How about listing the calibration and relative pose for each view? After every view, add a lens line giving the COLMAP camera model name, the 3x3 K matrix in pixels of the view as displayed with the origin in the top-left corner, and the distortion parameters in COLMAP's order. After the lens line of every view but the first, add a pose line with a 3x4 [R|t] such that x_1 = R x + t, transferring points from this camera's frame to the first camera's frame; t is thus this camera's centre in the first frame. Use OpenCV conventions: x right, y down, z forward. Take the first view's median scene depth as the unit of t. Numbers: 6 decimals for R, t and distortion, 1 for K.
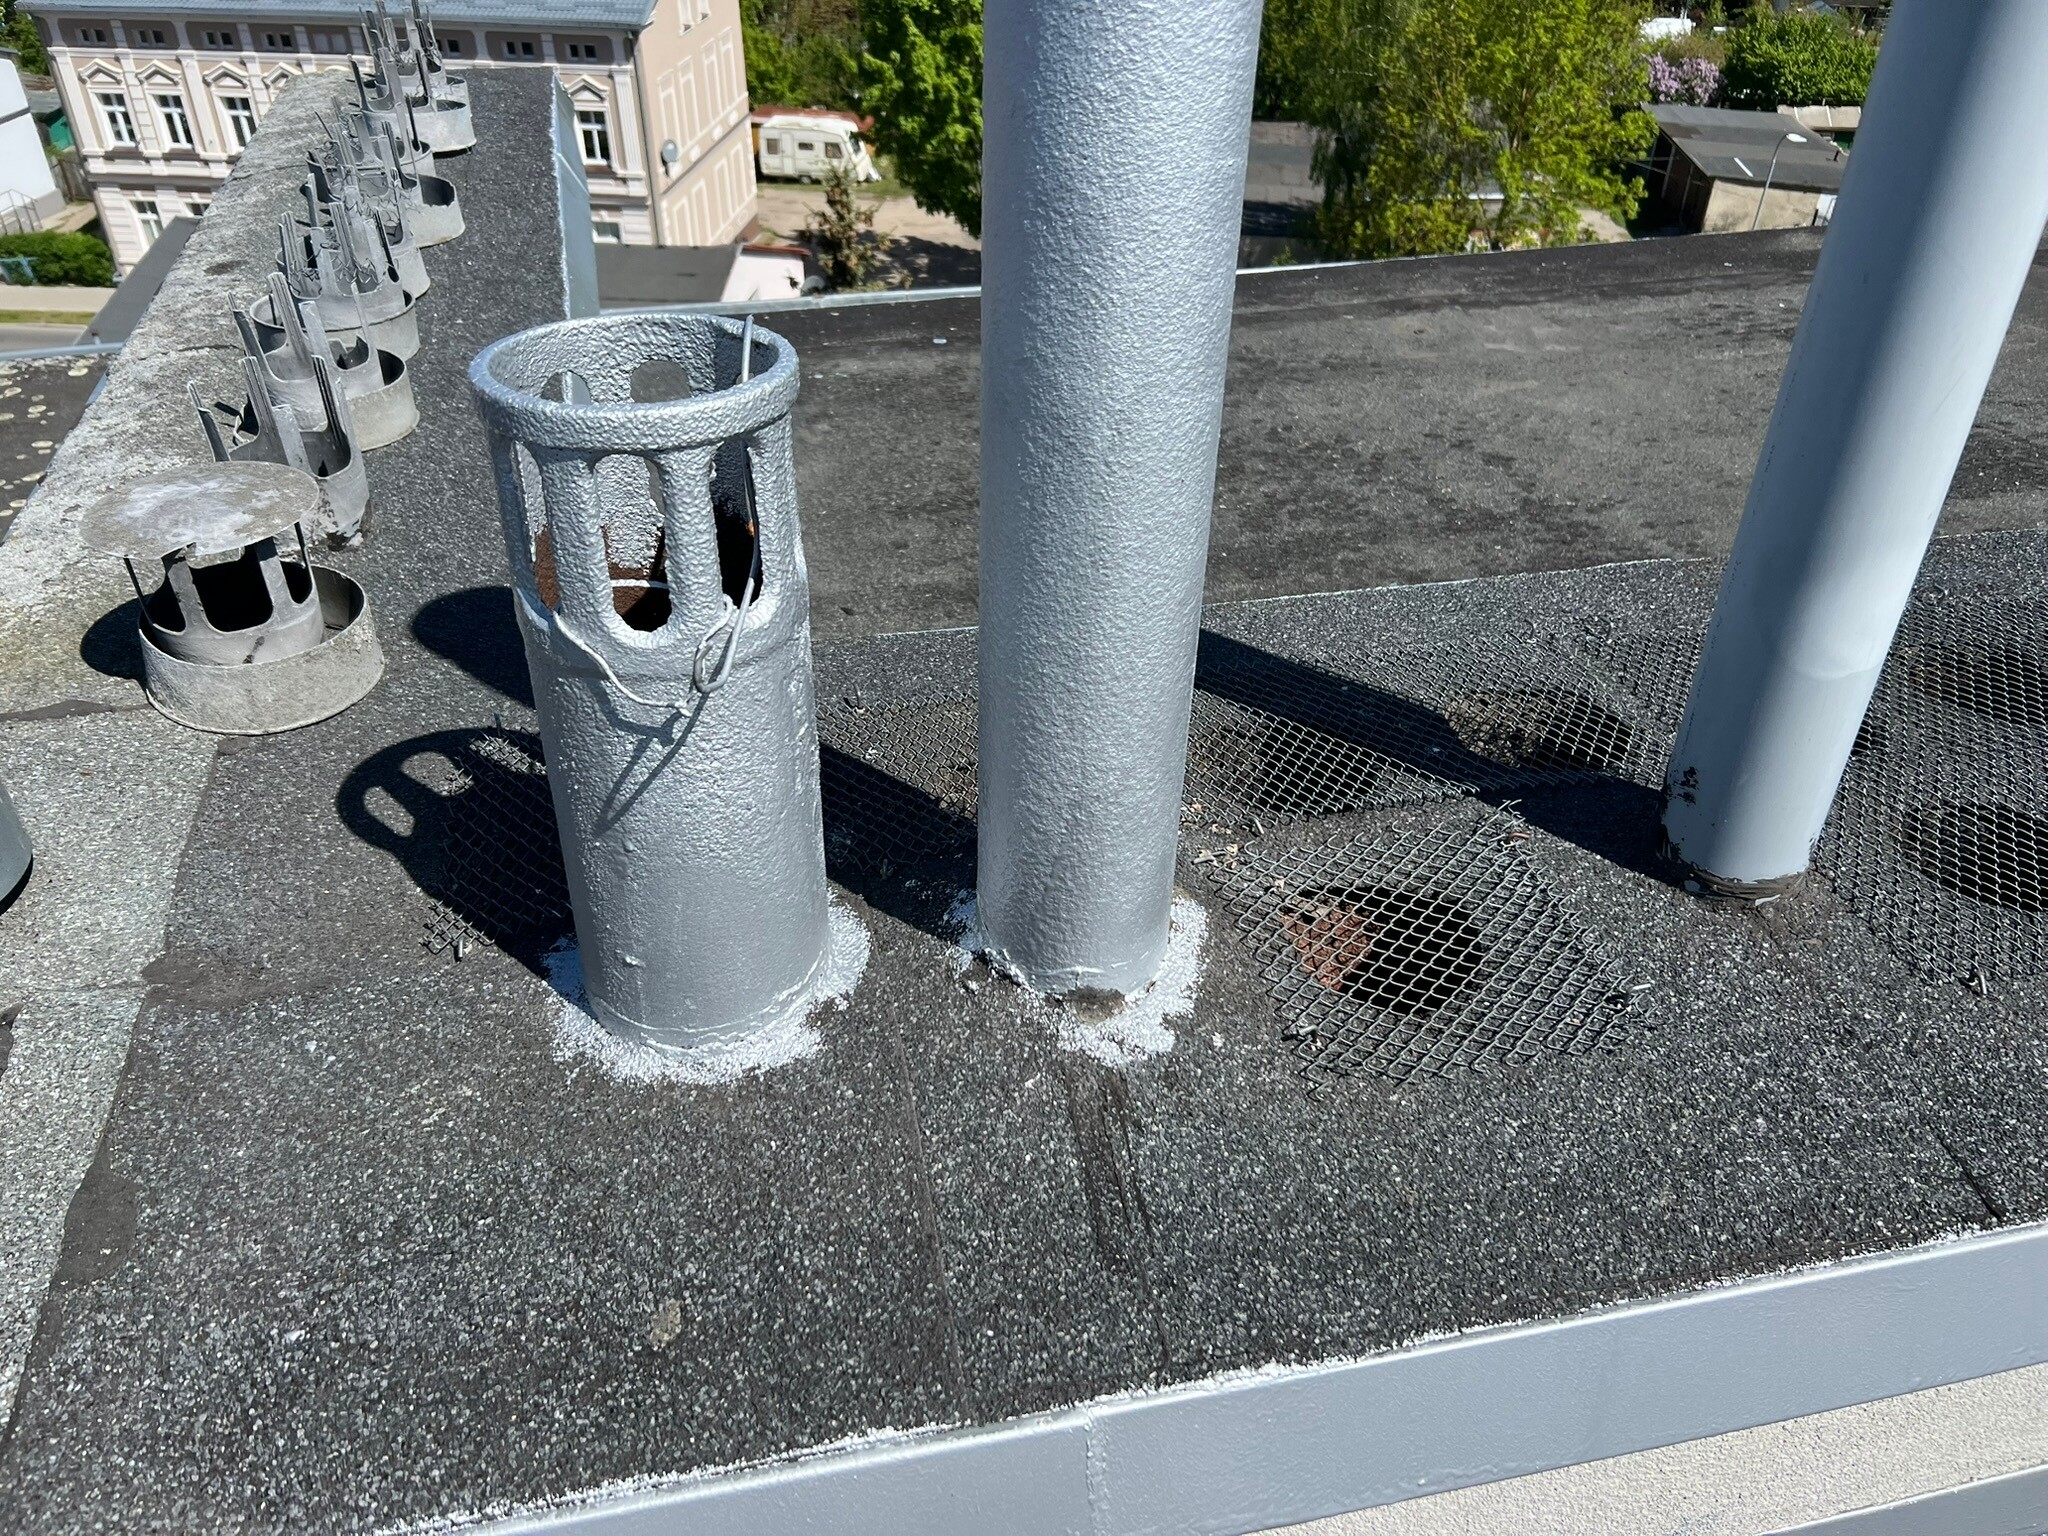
lens RADIAL K [[1538.2, 0, 1020.8], [0, 1538.2, 775.1], [0, 0, 1]] dist [0.010915, 0.000670]
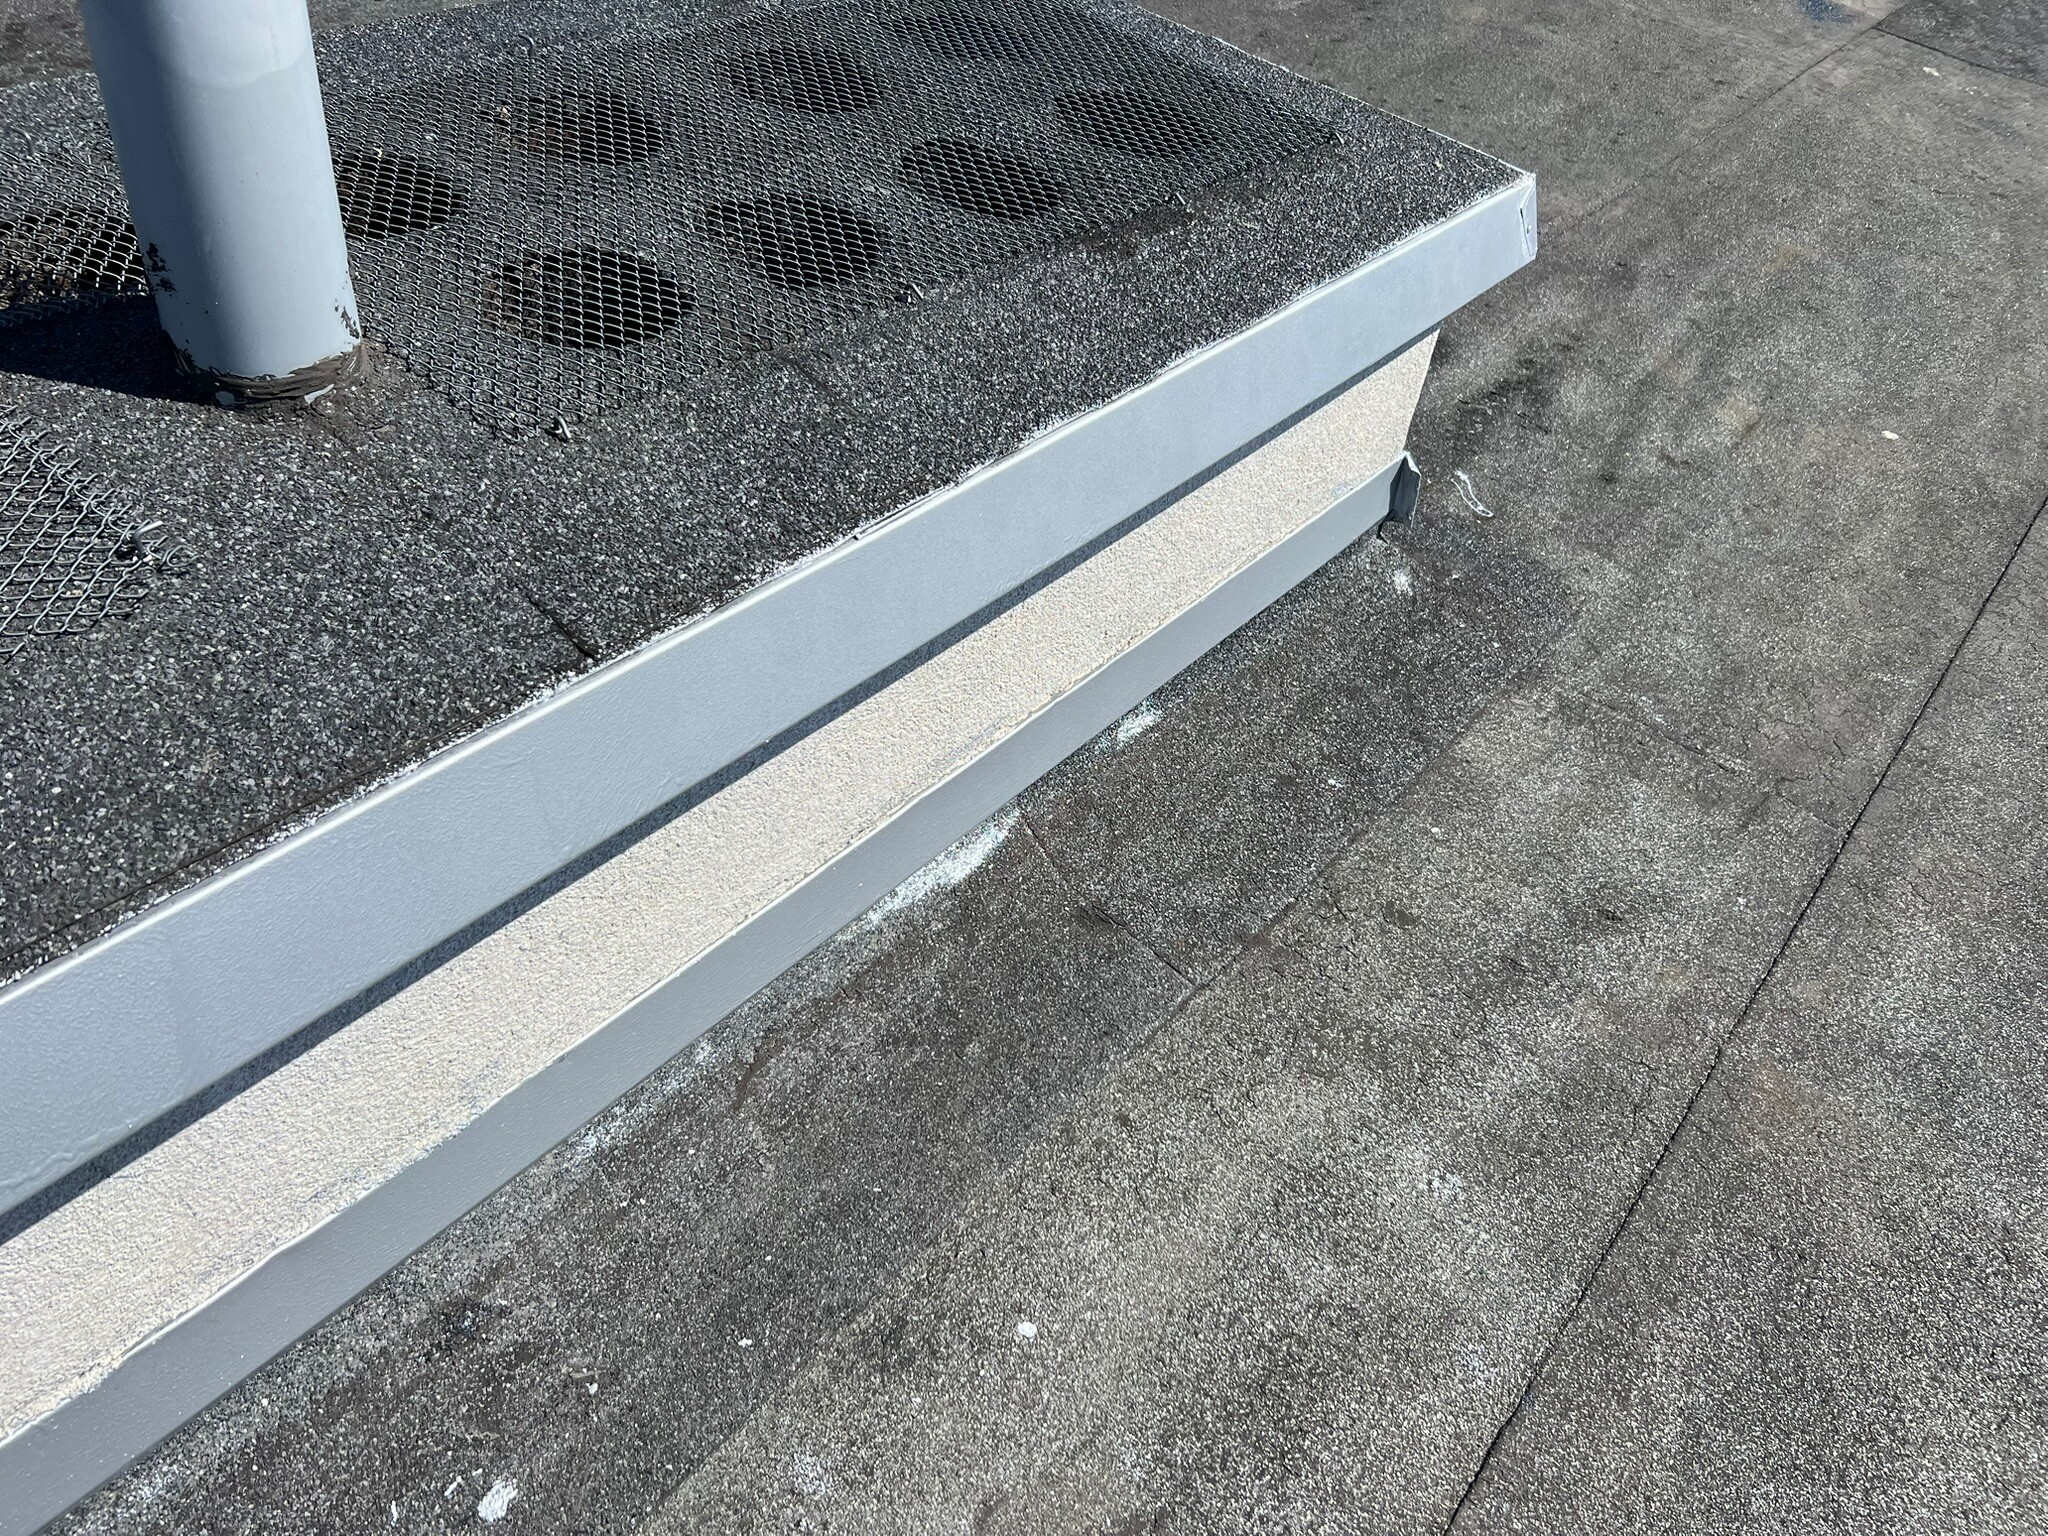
lens RADIAL K [[1538.2, 0, 1025.7], [0, 1538.2, 763.0], [0, 0, 1]] dist [0.010915, 0.000670]
pose [[0.783497, -0.346216, 0.516011, 0.316105], [0.230564, 0.933100, 0.275979, 0.140940], [-0.577038, -0.097255, 0.810906, 0.084050]]
